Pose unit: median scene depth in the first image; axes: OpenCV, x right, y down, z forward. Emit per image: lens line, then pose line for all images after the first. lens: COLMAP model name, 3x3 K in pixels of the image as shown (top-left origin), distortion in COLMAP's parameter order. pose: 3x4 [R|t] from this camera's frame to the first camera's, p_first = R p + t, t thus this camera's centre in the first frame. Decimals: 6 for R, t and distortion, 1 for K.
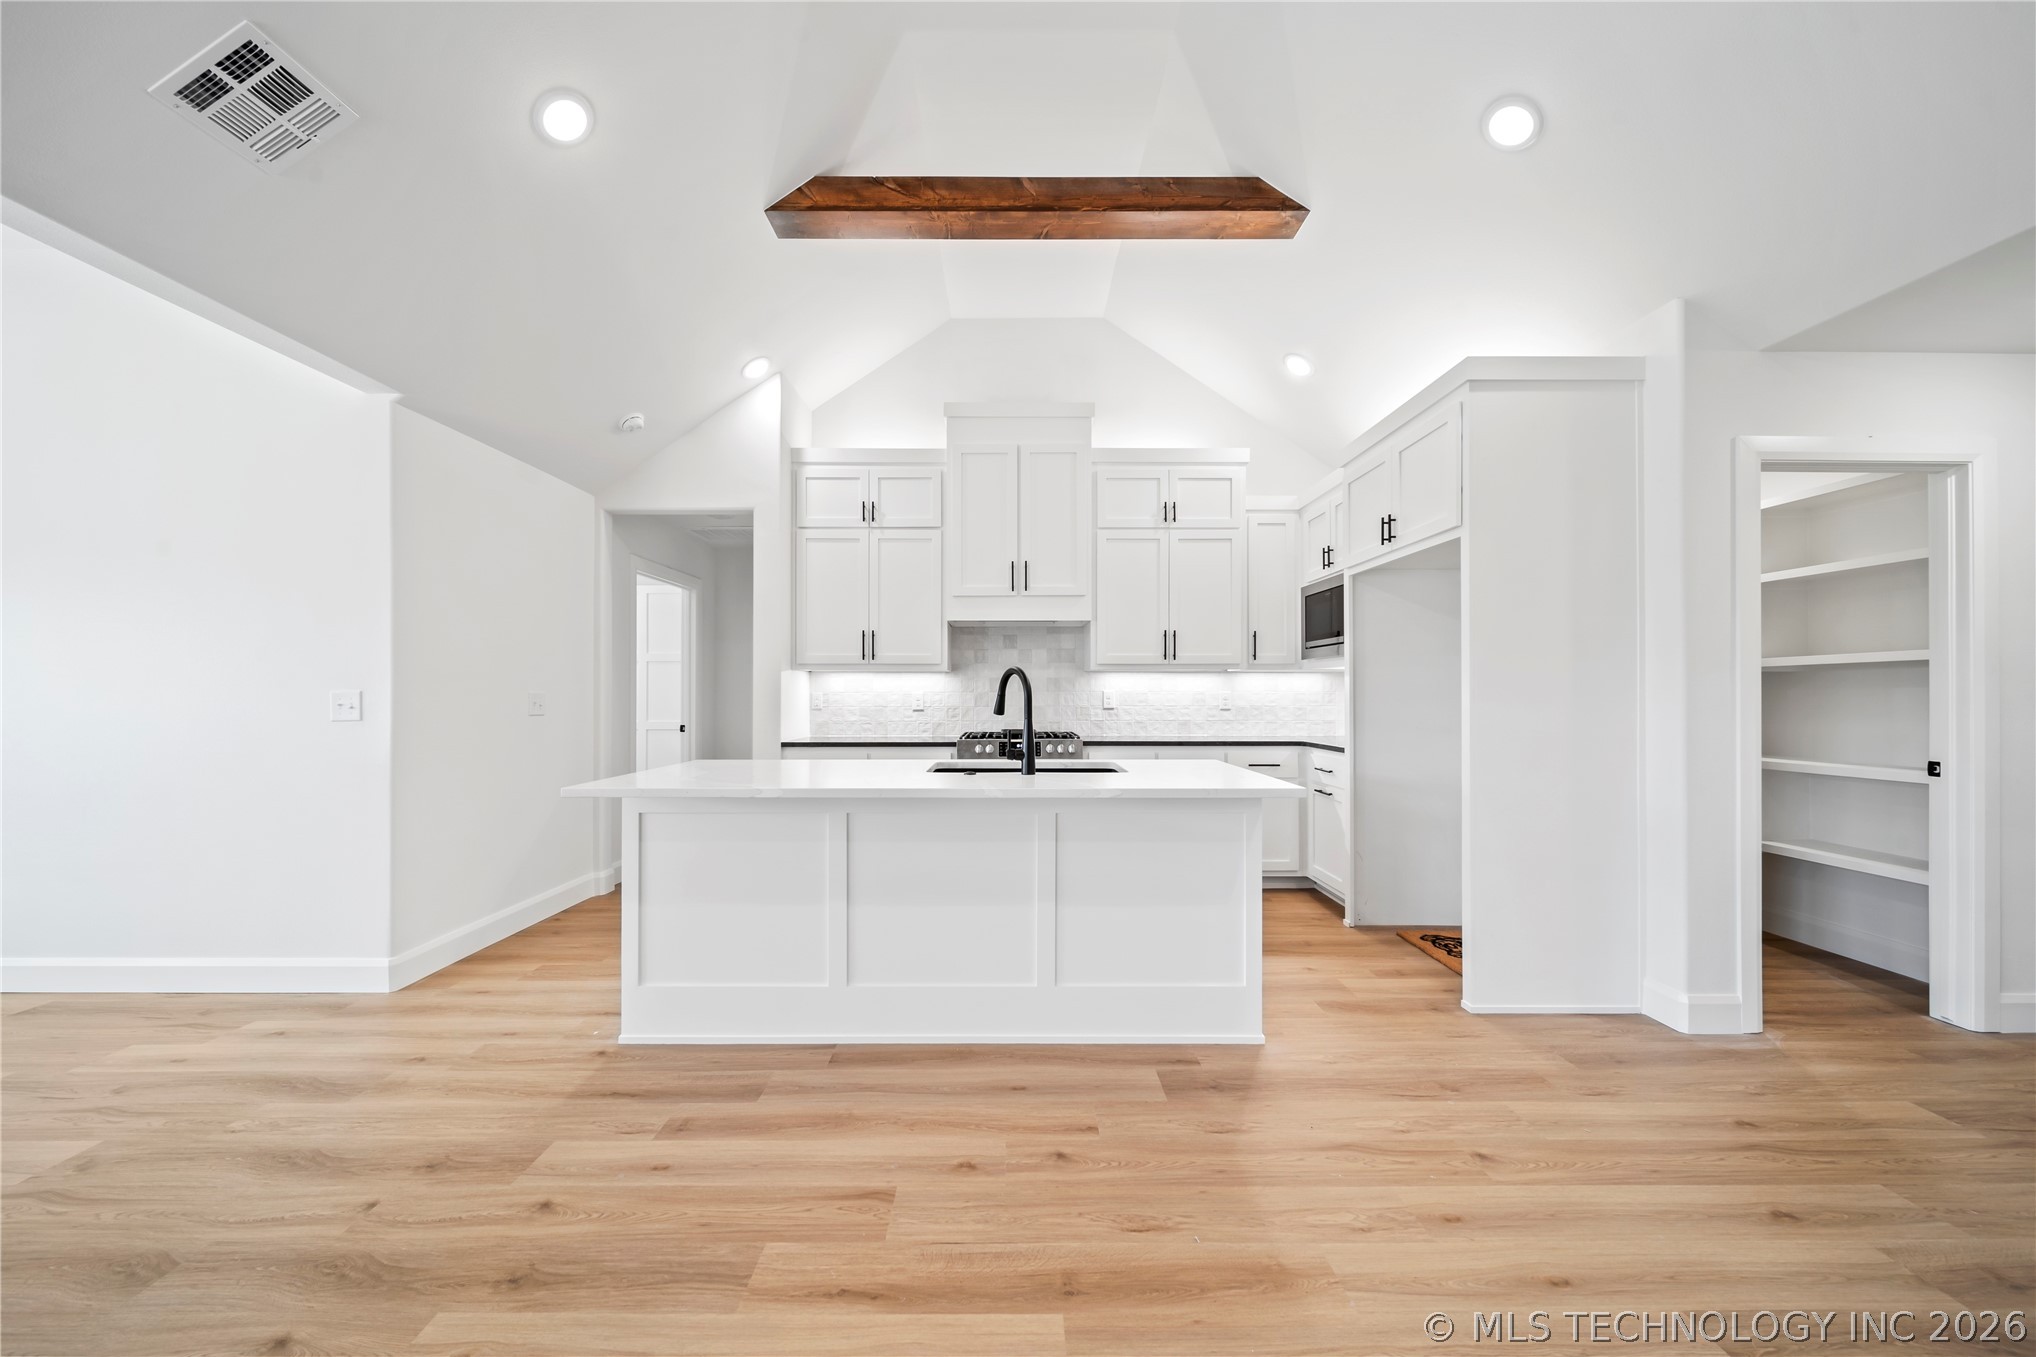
lens RADIAL K [[720.6, 0, 1013.2], [0, 720.6, 688.6], [0, 0, 1]] dist [-0.000088, -0.000163]
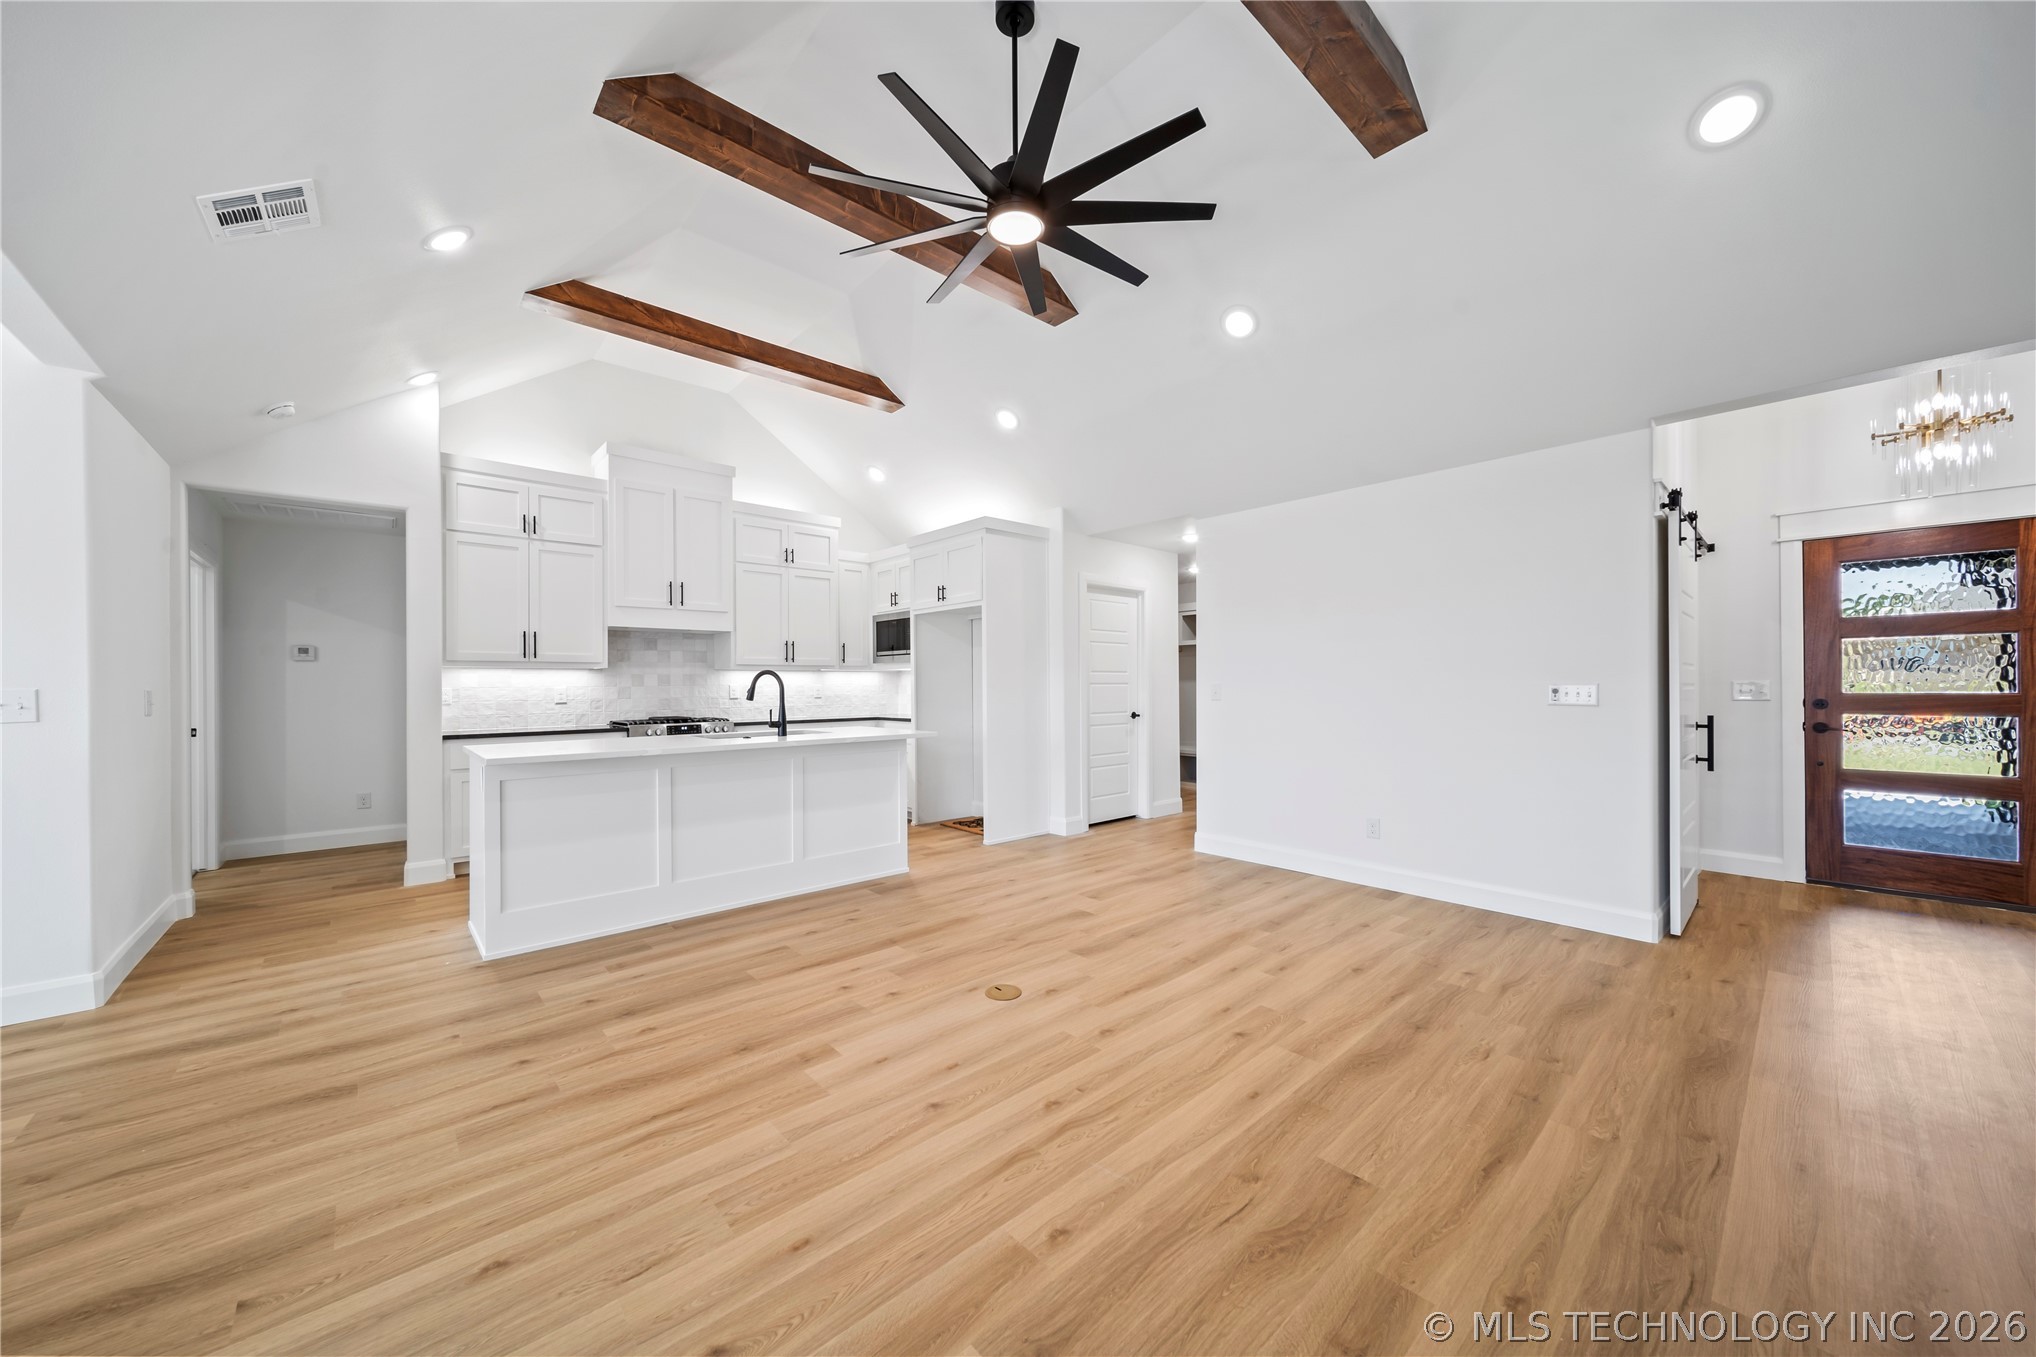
lens RADIAL K [[713.6, 0, 1013.8], [0, 713.6, 683.2], [0, 0, 1]] dist [-0.000277, -0.000154]
pose [[0.749297, -0.003827, 0.662223, -0.480880], [0.001973, 0.999992, 0.003546, -0.004620], [-0.662231, -0.001350, 0.749298, -0.411635]]
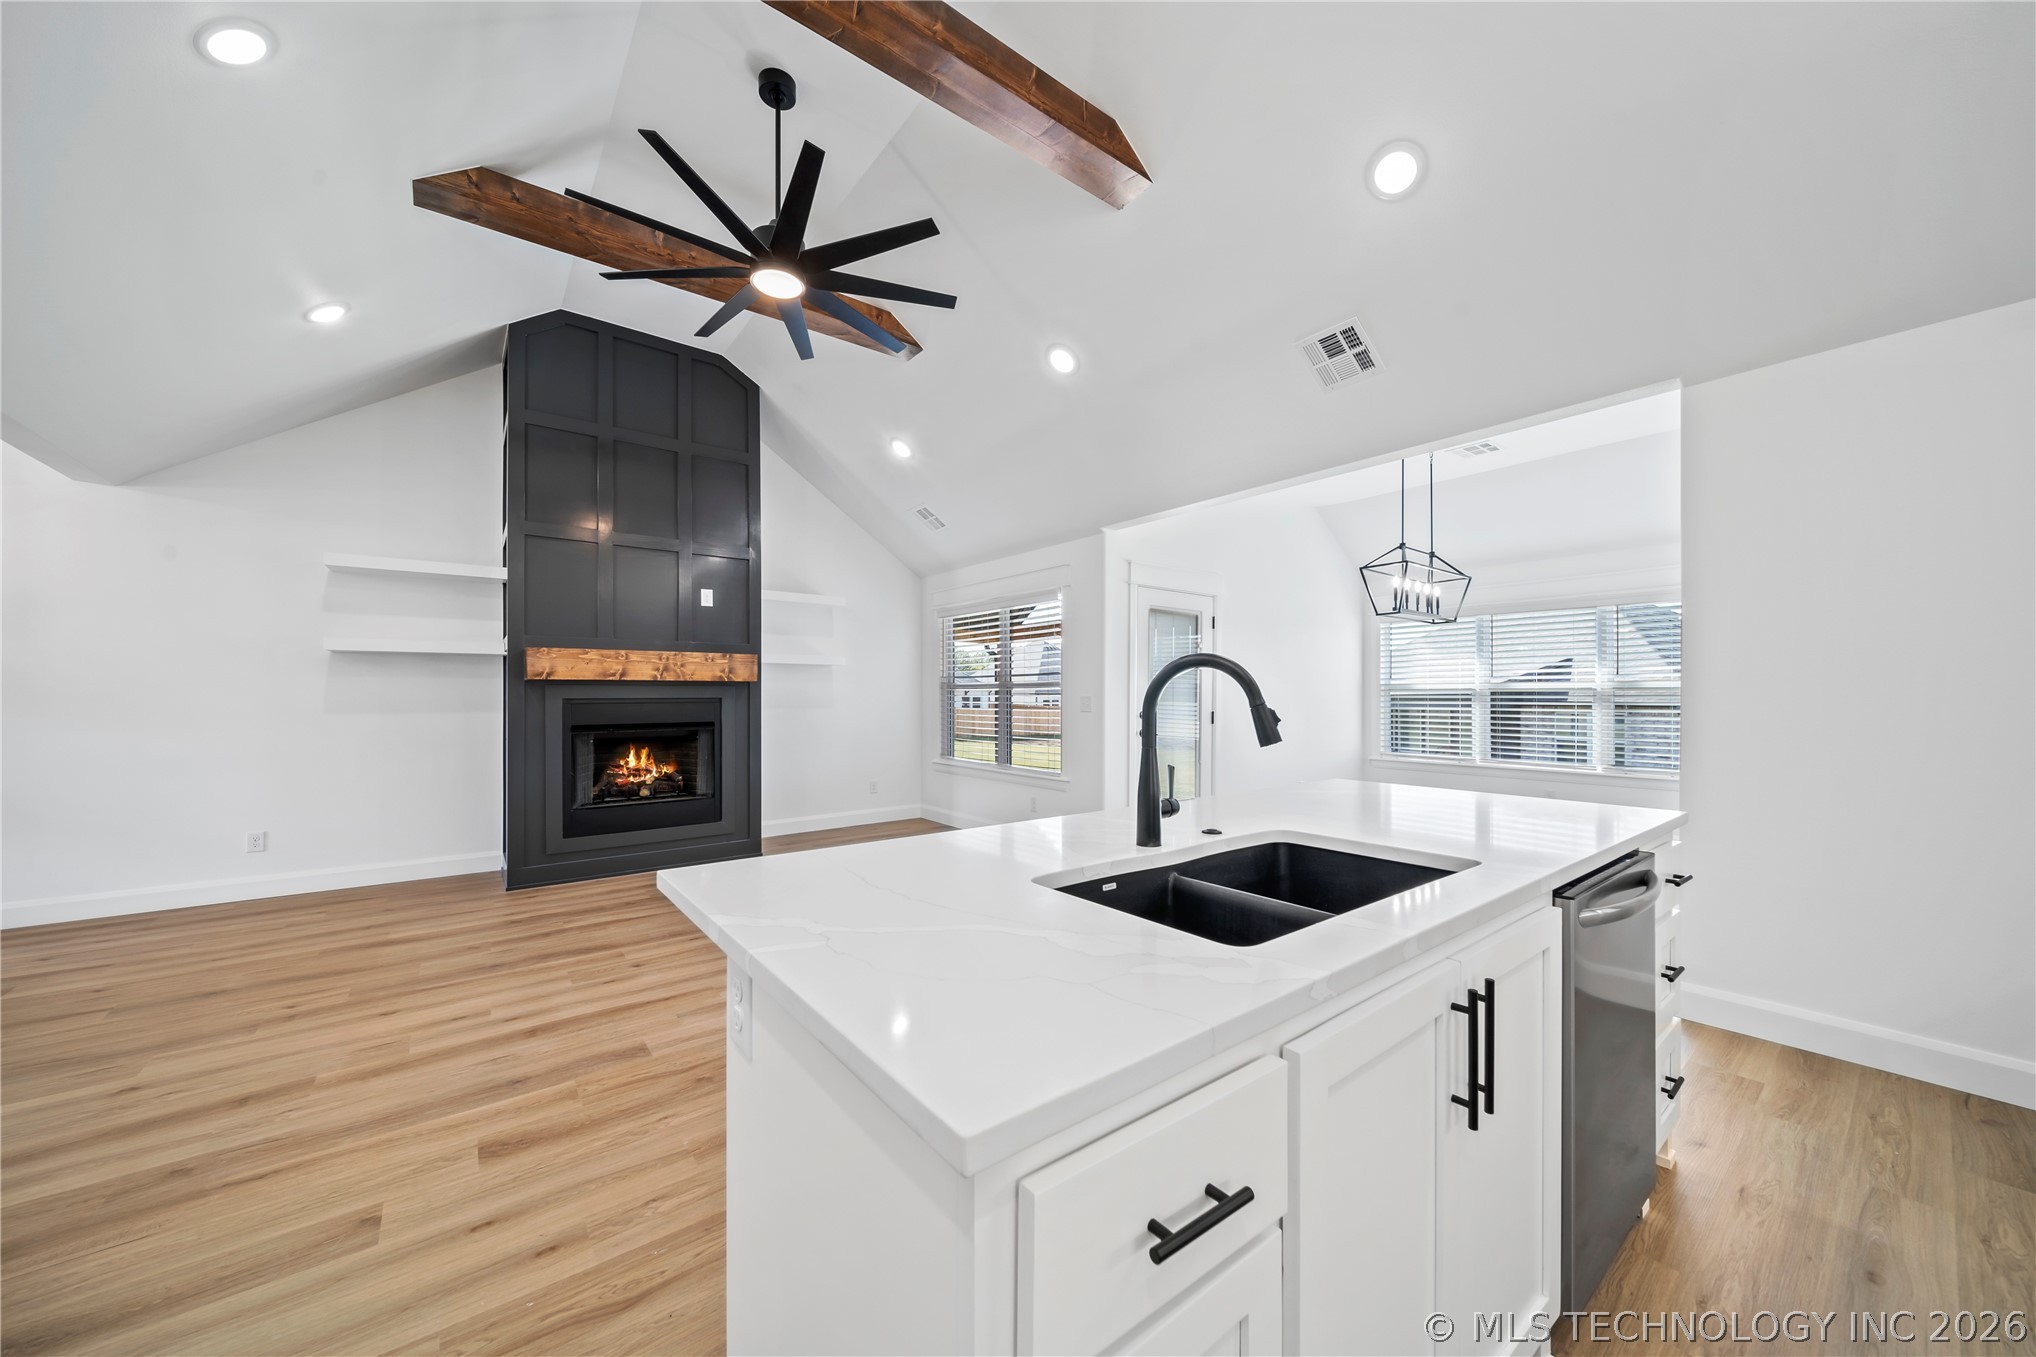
lens RADIAL K [[720.6, 0, 1013.2], [0, 720.6, 688.6], [0, 0, 1]] dist [-0.000088, -0.000163]
pose [[-0.796043, -0.005732, -0.605212, 0.335230], [0.004258, 0.999877, -0.015071, 0.001005], [0.605225, -0.014574, -0.795921, 1.020402]]
